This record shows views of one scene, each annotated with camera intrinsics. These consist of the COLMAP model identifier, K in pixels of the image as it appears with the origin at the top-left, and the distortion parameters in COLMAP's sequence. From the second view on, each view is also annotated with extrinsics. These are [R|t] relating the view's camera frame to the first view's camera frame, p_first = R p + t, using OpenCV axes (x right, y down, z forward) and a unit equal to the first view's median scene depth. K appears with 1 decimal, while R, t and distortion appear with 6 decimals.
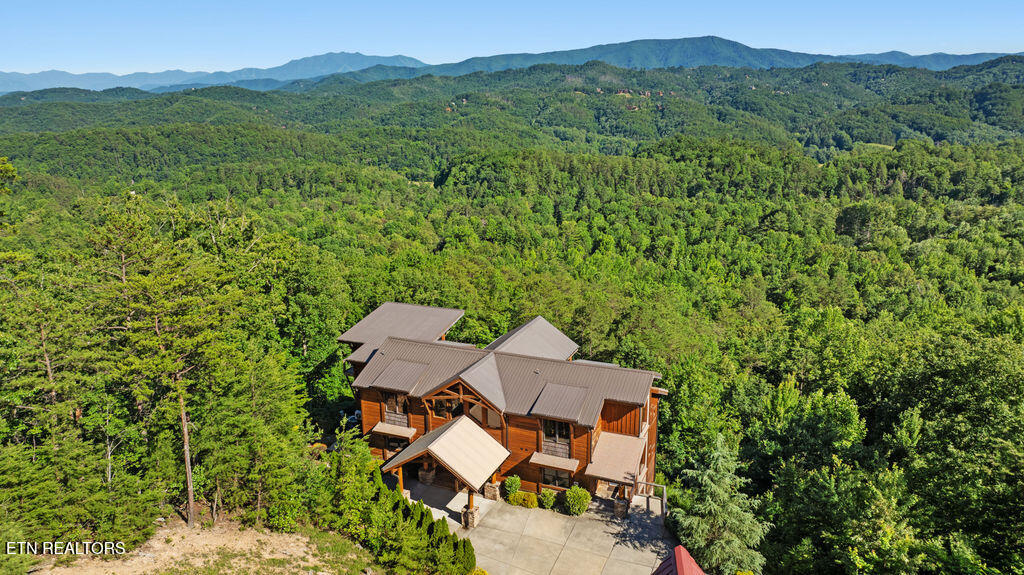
lens RADIAL K [[728.2, 0, 511.3], [0, 728.2, 296.8], [0, 0, 1]] dist [-0.027897, 0.052010]
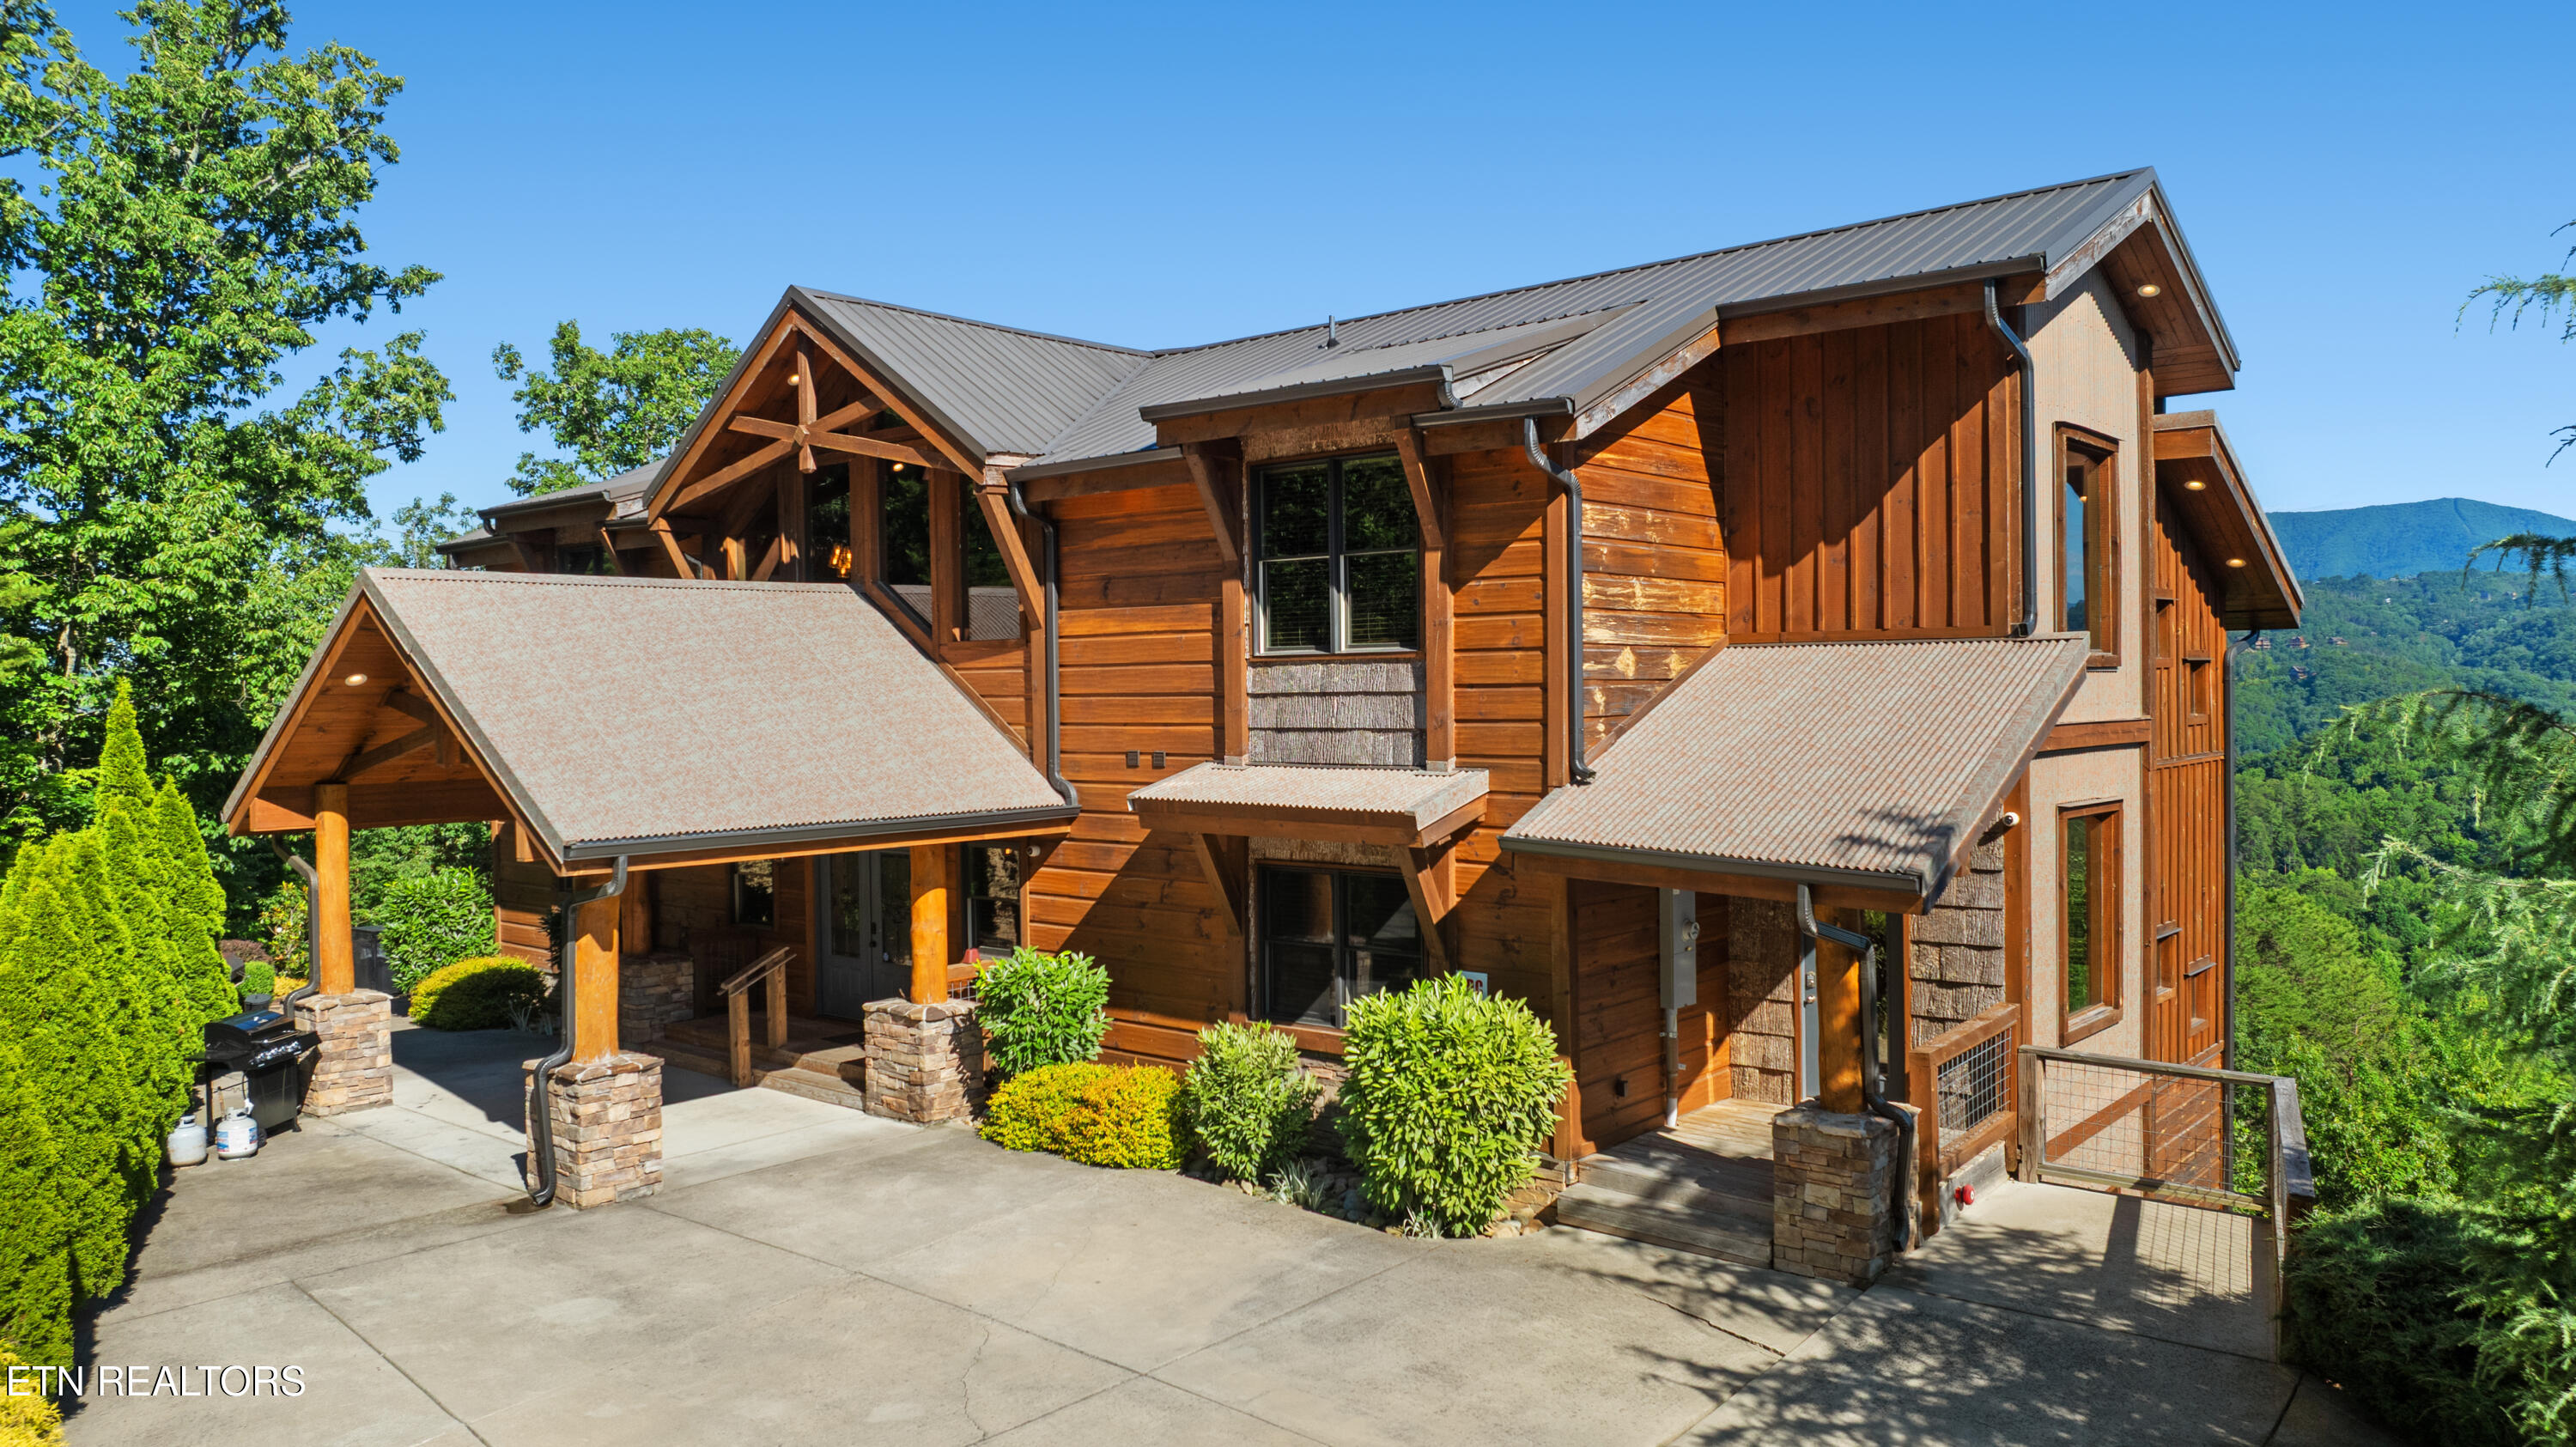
lens RADIAL K [[1832.0, 0, 1286.2], [0, 1832.0, 746.9], [0, 0, 1]] dist [-0.027897, 0.052010]
pose [[0.951581, -0.001070, -0.307395, 0.152411], [-0.068709, 0.973954, -0.216086, 0.283662], [0.299620, 0.226744, 0.926723, 0.690253]]
